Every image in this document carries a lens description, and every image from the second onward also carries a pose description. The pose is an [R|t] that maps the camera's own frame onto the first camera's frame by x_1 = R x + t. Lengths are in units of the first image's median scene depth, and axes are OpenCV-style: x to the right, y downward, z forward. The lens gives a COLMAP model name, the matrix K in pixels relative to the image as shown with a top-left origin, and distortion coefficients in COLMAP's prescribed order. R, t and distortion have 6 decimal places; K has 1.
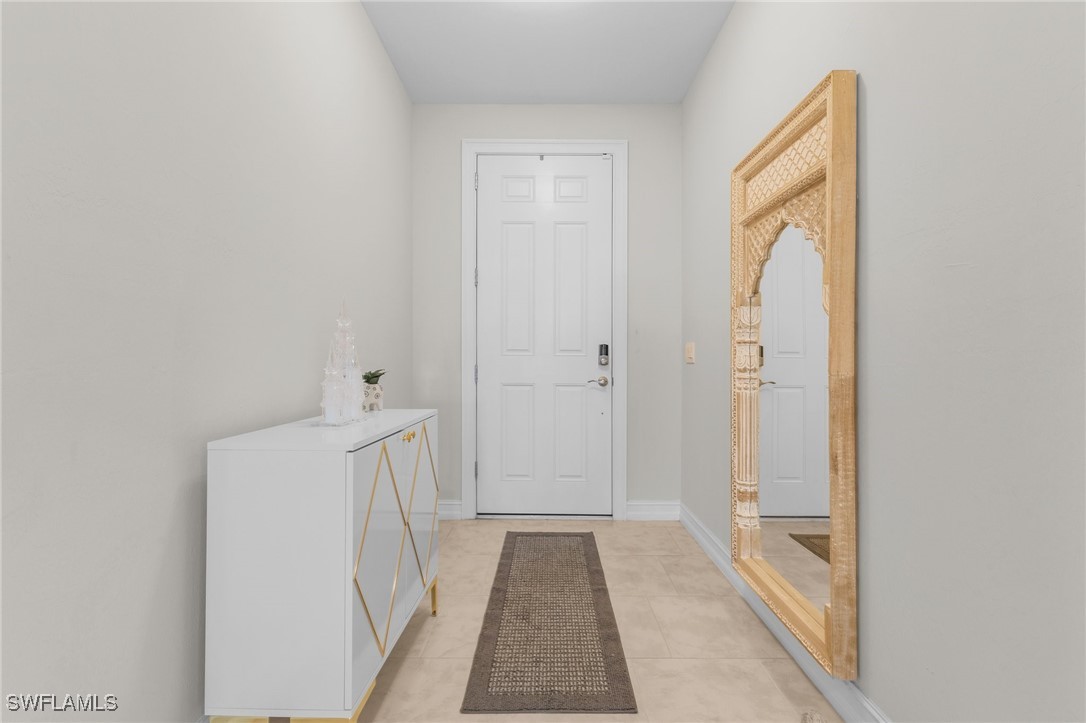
lens RADIAL K [[473.4, 0, 542.8], [0, 473.4, 360.7], [0, 0, 1]] dist [0.008365, 0.000889]
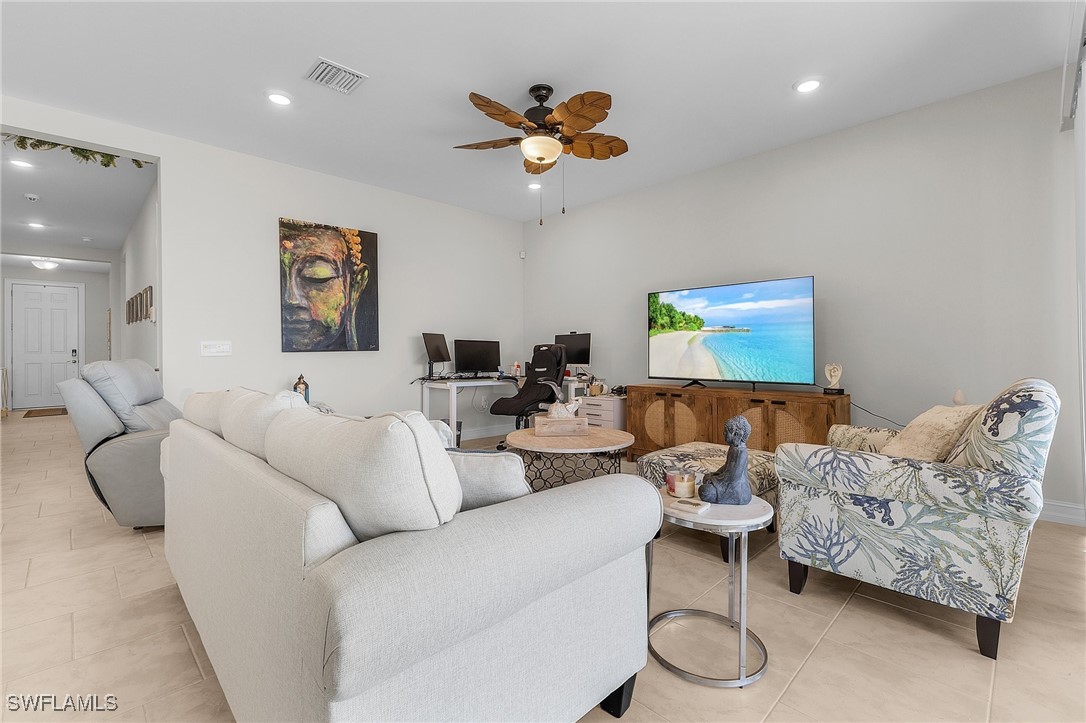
lens RADIAL K [[473.4, 0, 549.7], [0, 473.4, 345.3], [0, 0, 1]] dist [0.008365, 0.000889]
pose [[0.720035, -0.010749, 0.693855, 0.195805], [0.007302, 0.999942, 0.007914, -0.062968], [-0.693900, -0.000632, 0.720071, -3.357127]]
